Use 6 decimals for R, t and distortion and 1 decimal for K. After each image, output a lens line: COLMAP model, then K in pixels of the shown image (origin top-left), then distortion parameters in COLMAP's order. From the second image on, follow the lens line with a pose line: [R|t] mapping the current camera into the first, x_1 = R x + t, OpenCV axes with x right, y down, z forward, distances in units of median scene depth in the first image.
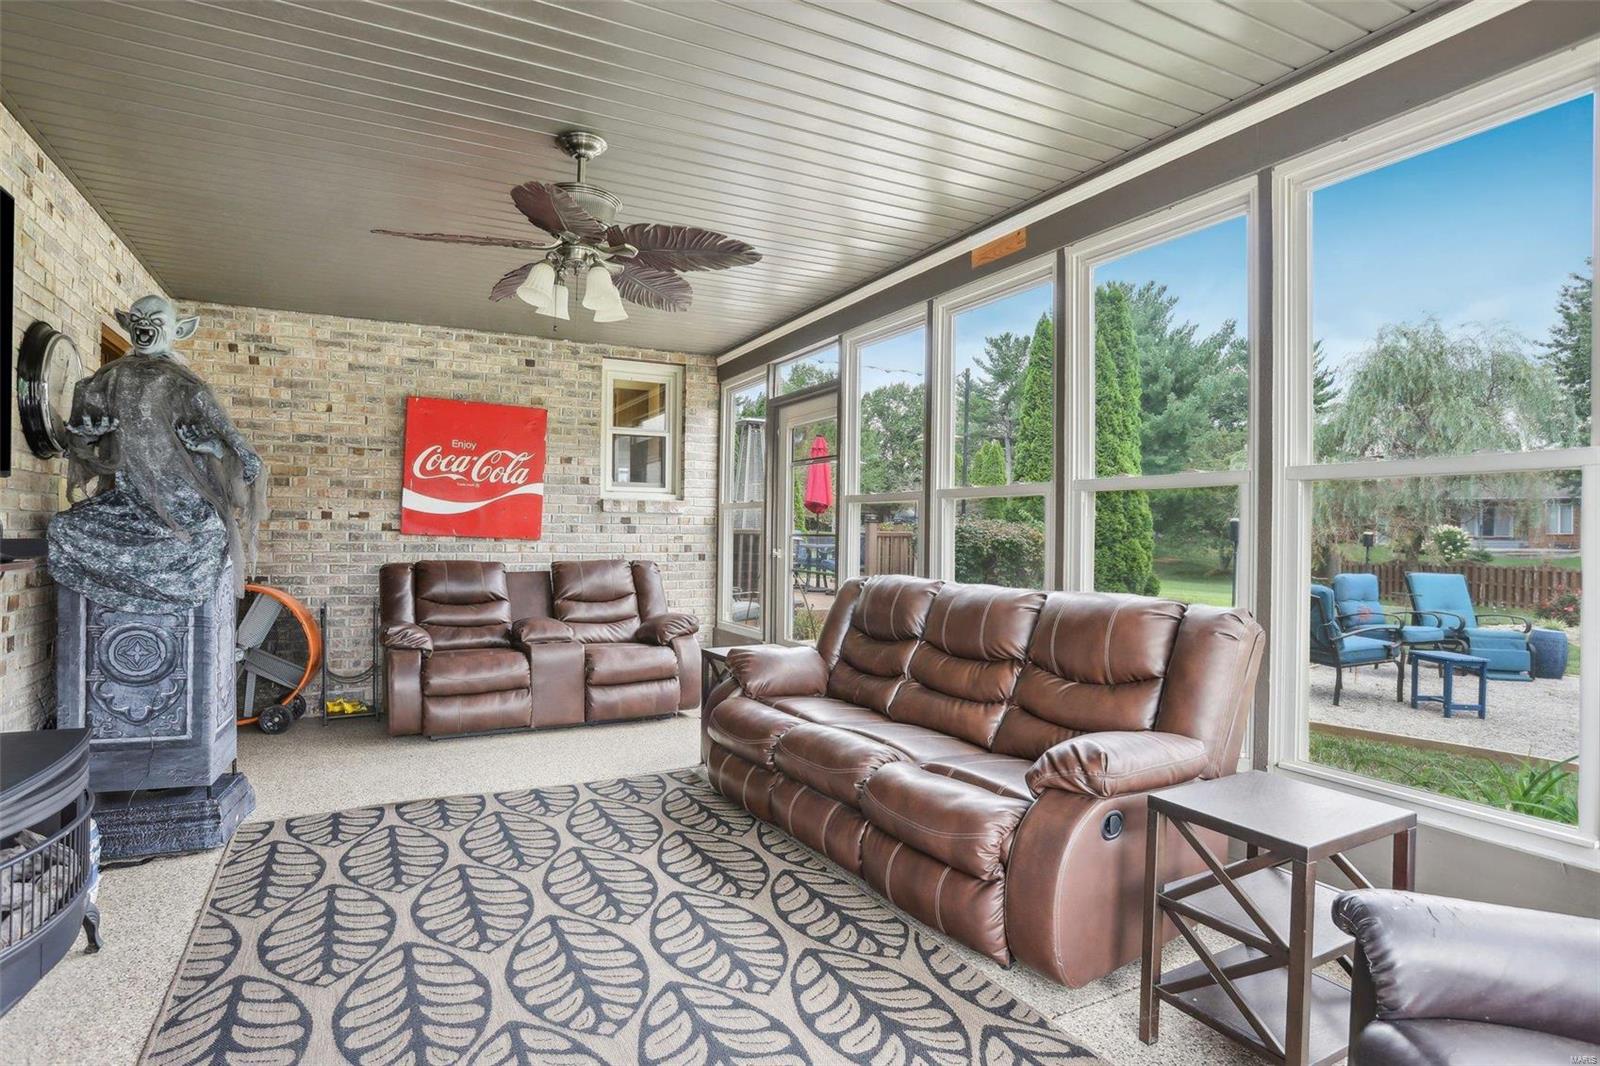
lens RADIAL K [[819.3, 0, 795.4], [0, 819.3, 530.9], [0, 0, 1]] dist [-0.044287, 0.014738]
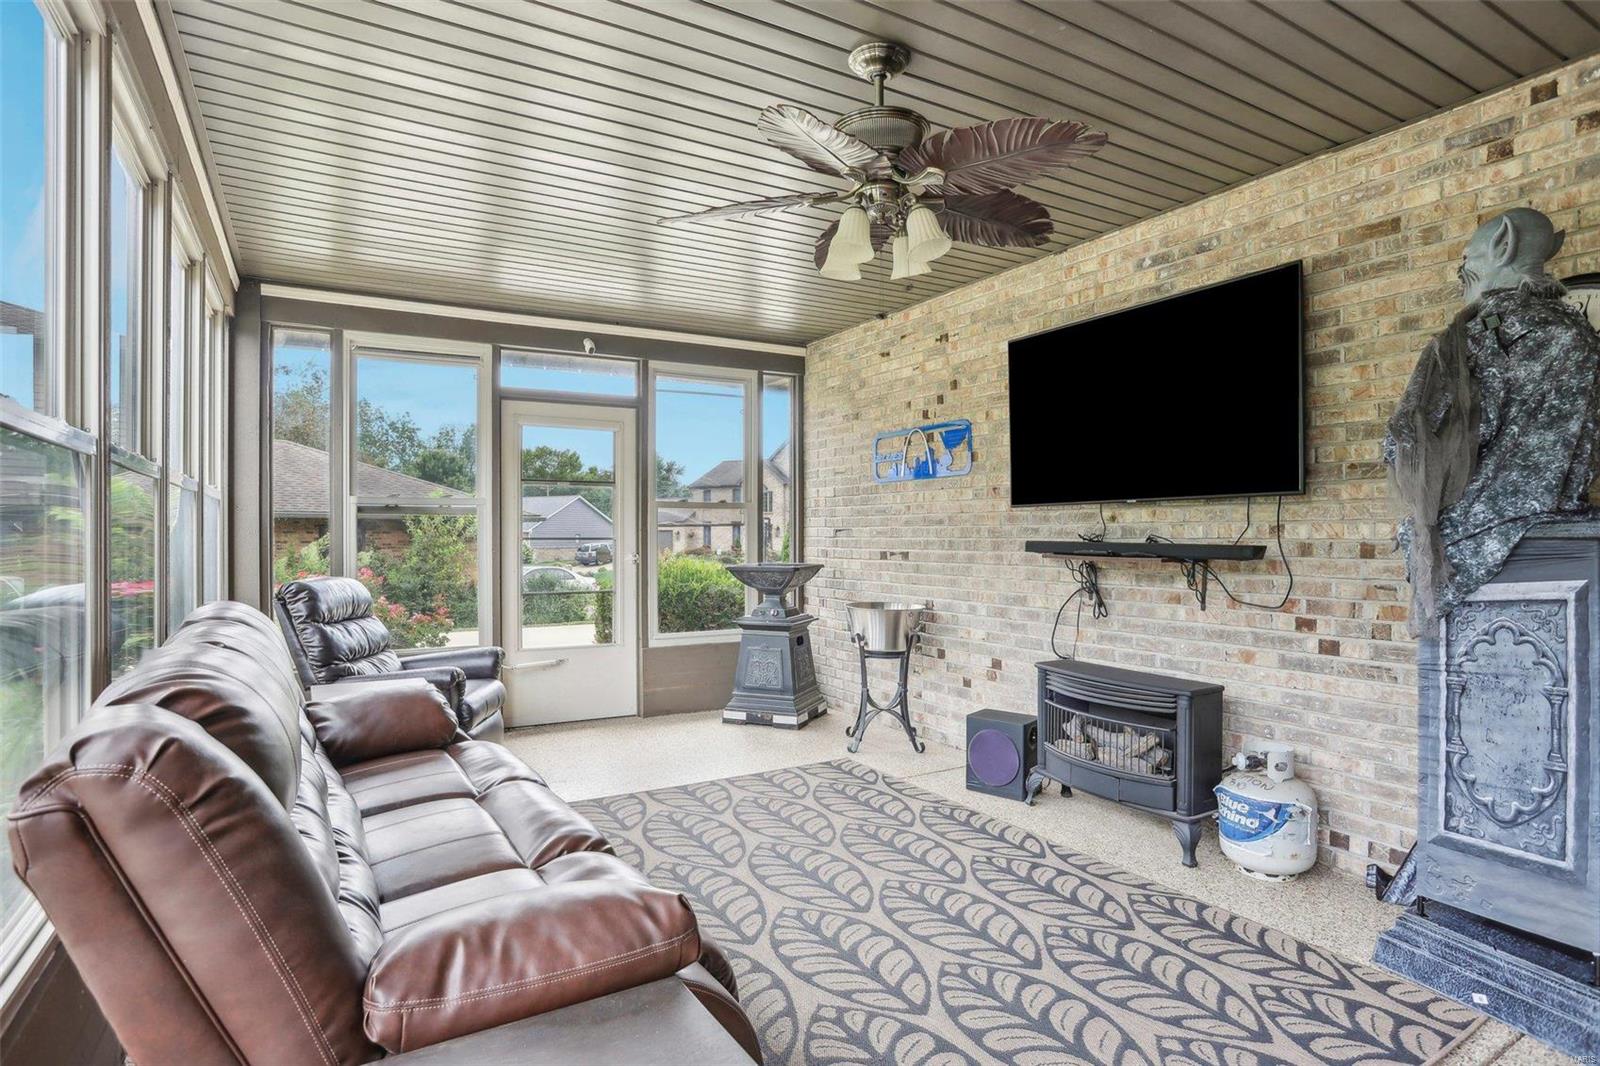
lens RADIAL K [[819.3, 0, 802.4], [0, 819.3, 530.2], [0, 0, 1]] dist [-0.044287, 0.014738]
pose [[-0.998421, -0.010169, -0.055239, -0.146369], [-0.009863, 0.999934, -0.005811, -0.000339], [0.055294, -0.005257, -0.998456, 1.823673]]
